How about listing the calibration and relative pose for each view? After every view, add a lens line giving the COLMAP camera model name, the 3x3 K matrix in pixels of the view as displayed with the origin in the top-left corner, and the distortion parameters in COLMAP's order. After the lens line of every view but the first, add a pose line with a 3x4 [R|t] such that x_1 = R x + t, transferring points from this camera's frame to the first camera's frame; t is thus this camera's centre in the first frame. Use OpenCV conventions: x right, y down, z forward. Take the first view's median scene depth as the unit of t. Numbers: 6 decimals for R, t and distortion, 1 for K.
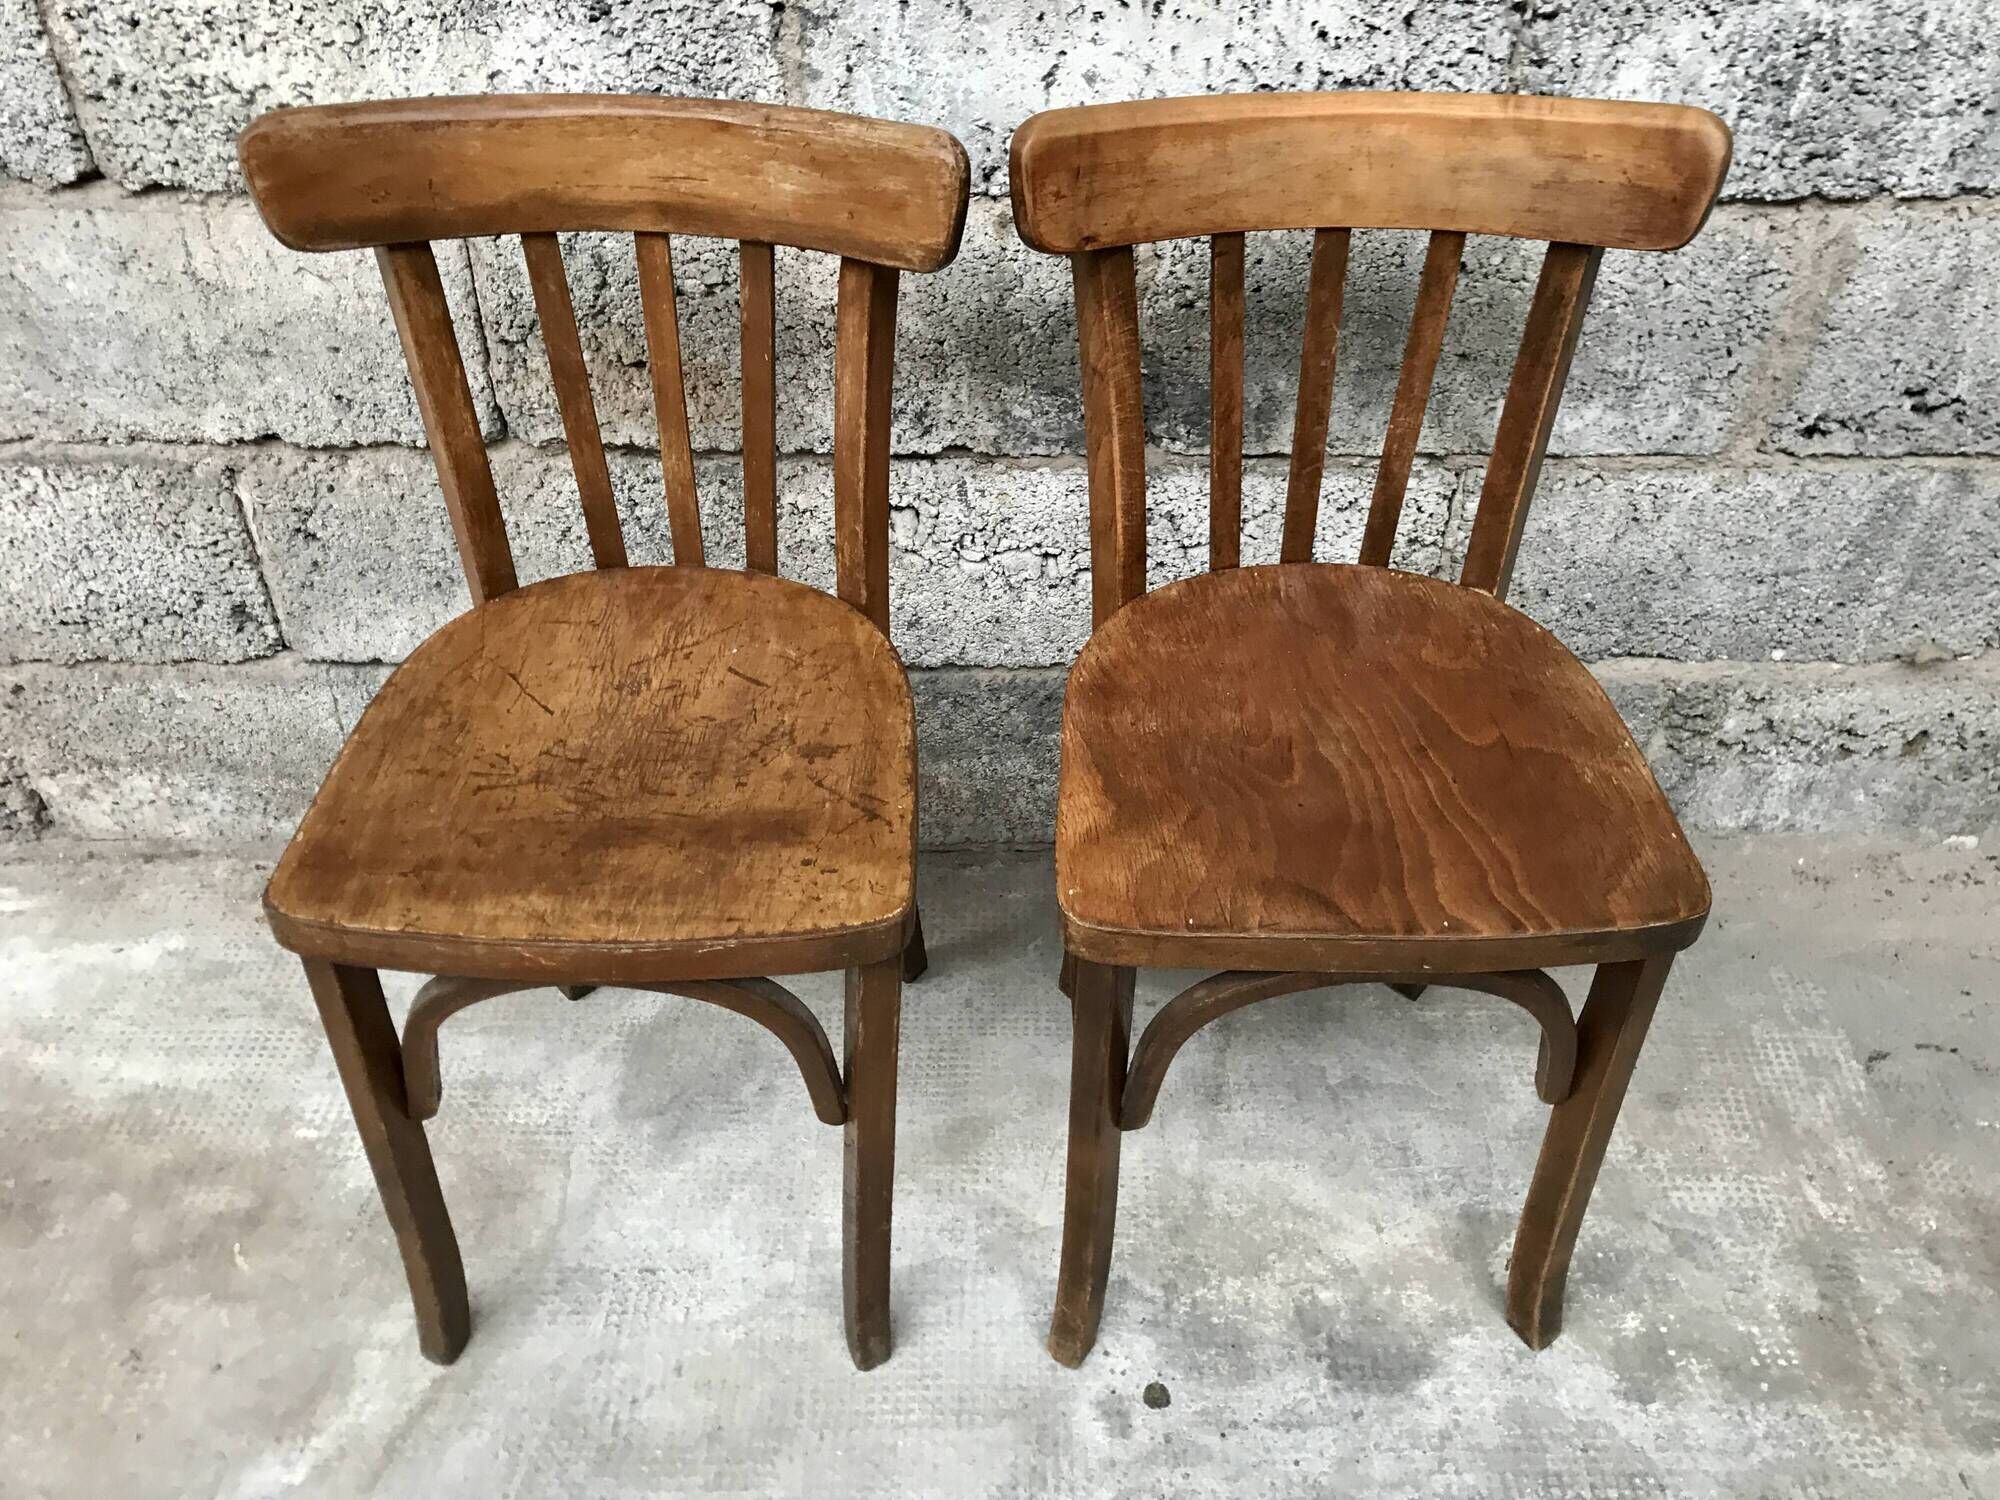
lens RADIAL K [[1652.2, 0, 1010.1], [0, 1652.2, 741.4], [0, 0, 1]] dist [0.016999, 0.001800]
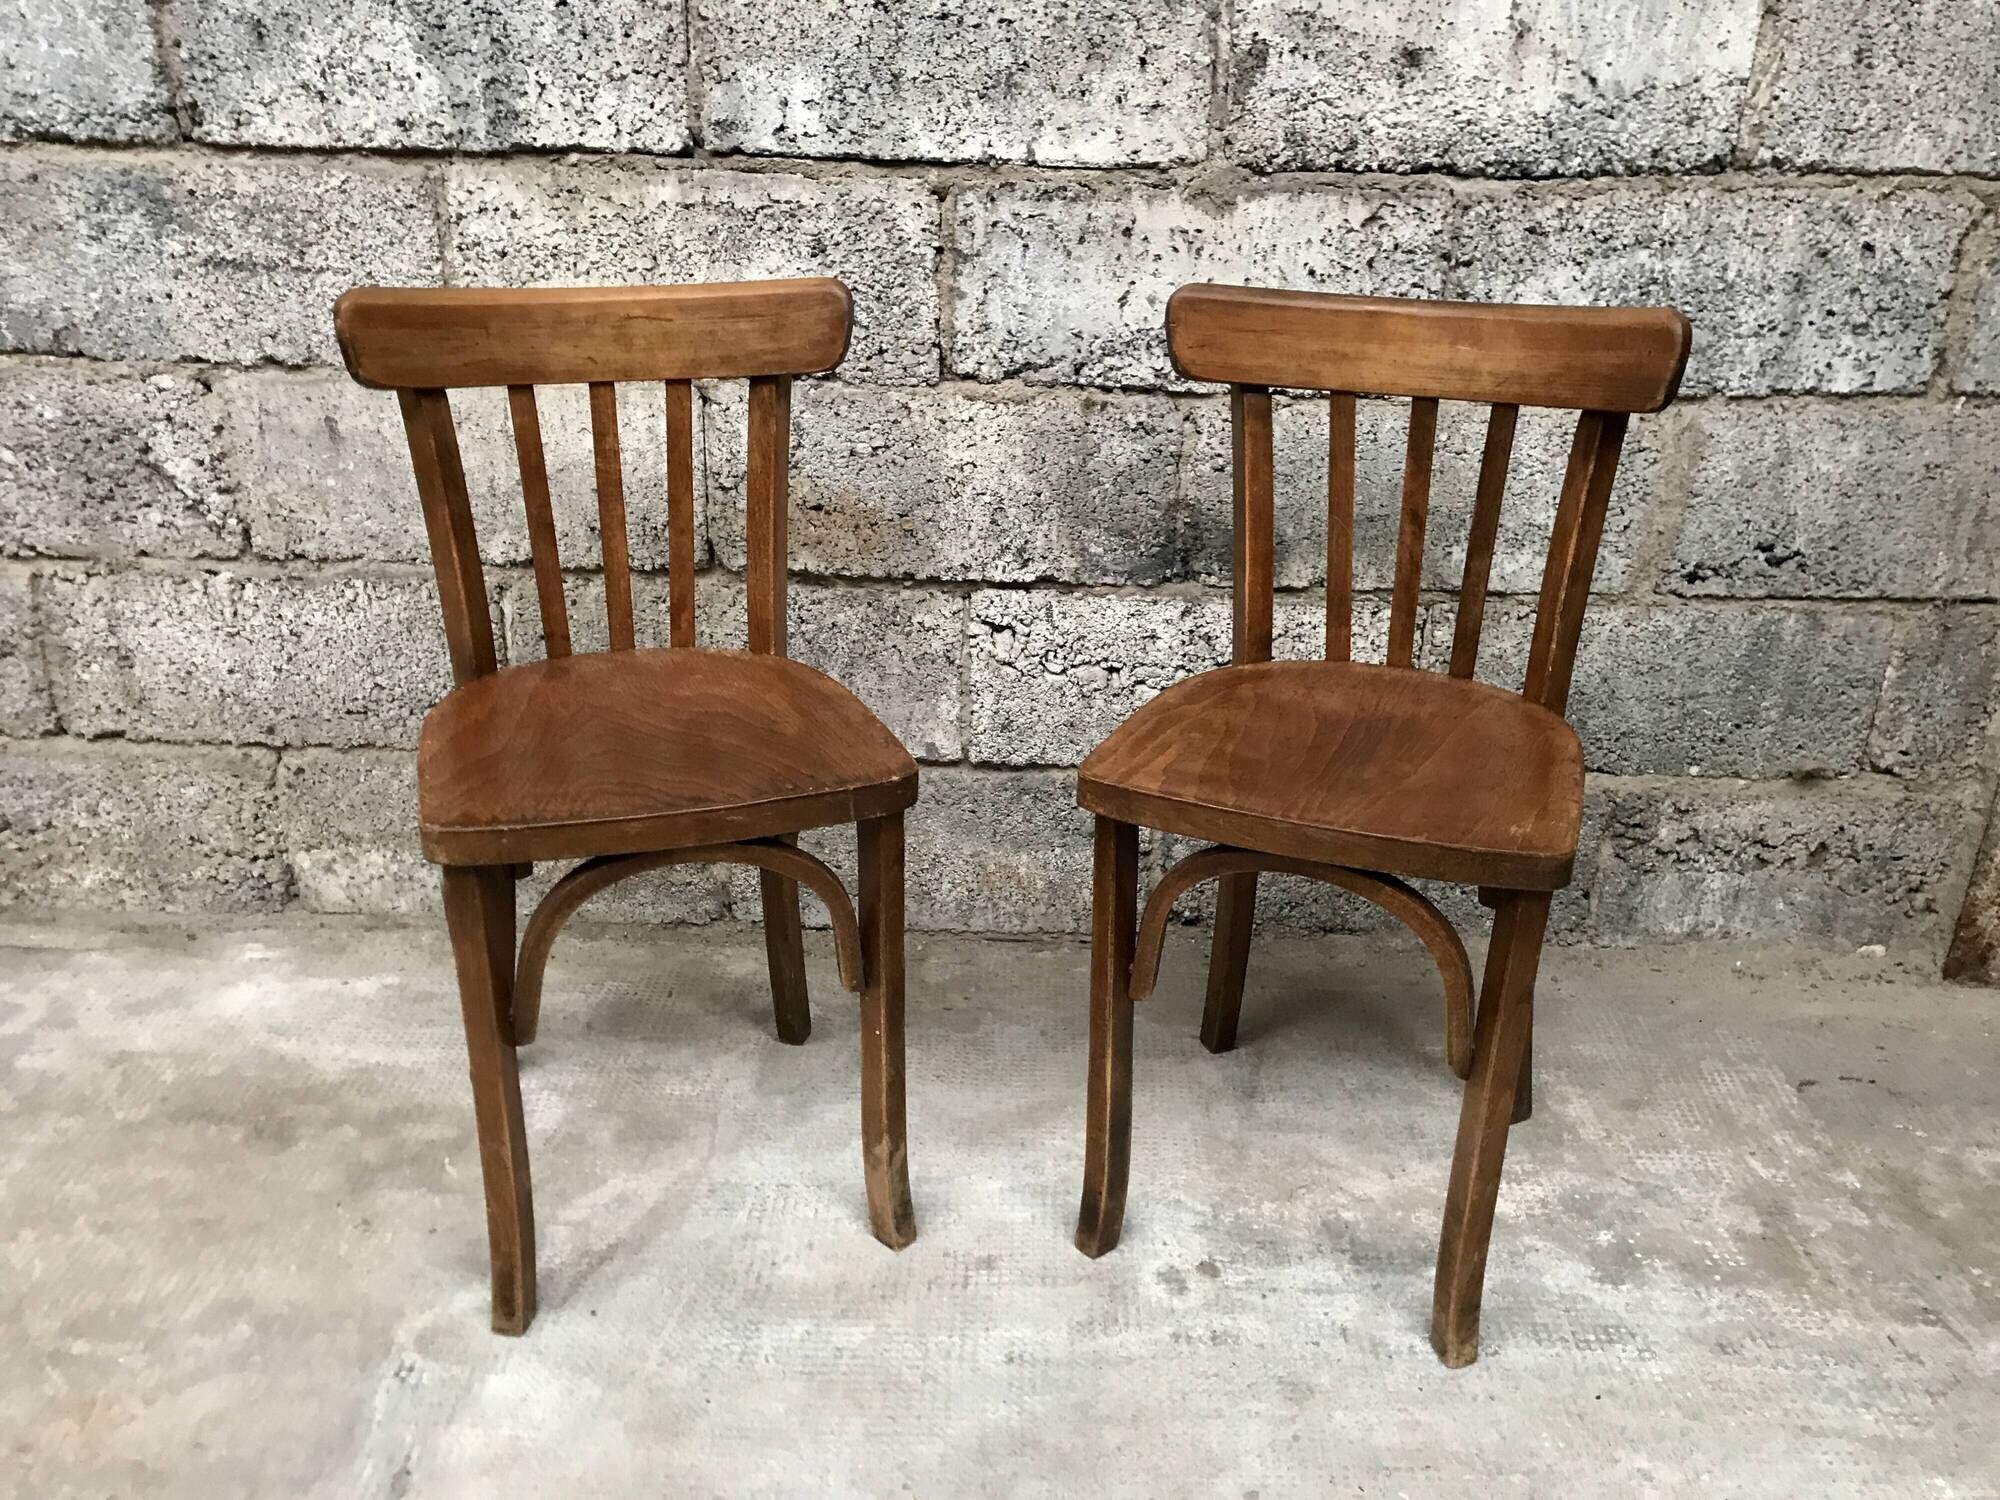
lens RADIAL K [[1652.2, 0, 1001.0], [0, 1652.2, 761.6], [0, 0, 1]] dist [0.016999, 0.001800]
pose [[0.999622, 0.019789, -0.019084, -0.041888], [-0.024489, 0.956395, -0.291048, 0.360983], [0.012492, 0.291405, 0.956518, -0.234802]]
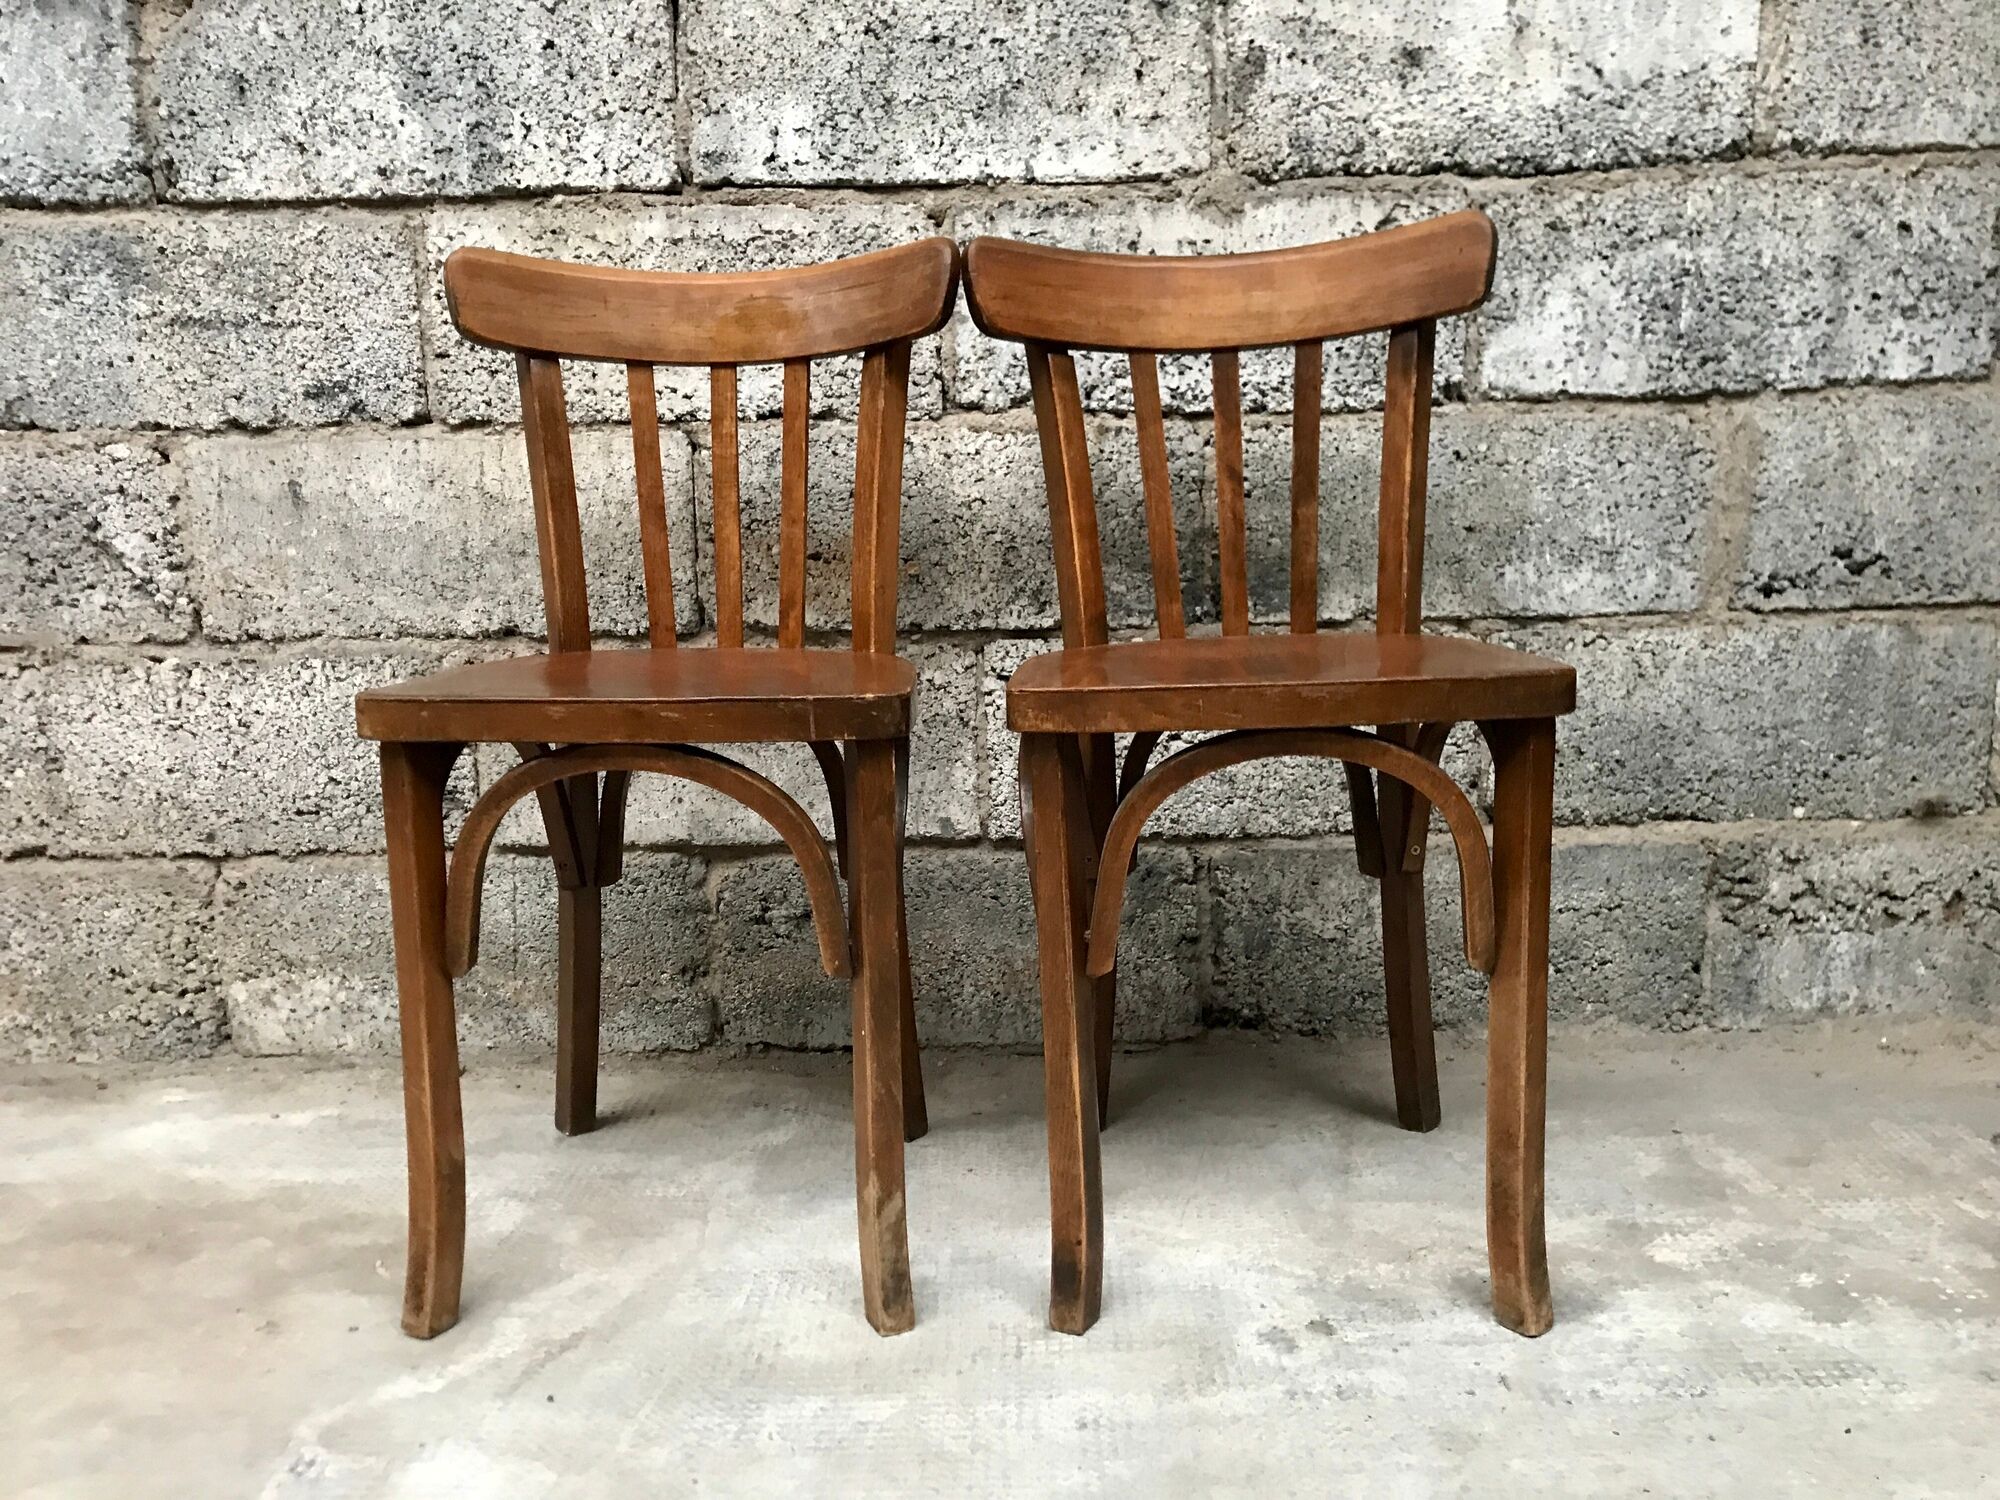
lens RADIAL K [[1652.2, 0, 994.4], [0, 1652.2, 765.8], [0, 0, 1]] dist [0.016999, 0.001800]
pose [[0.999419, -0.028192, -0.019159, -0.066602], [0.014477, 0.859936, -0.510196, 0.549692], [0.030859, 0.509622, 0.859845, 0.002562]]
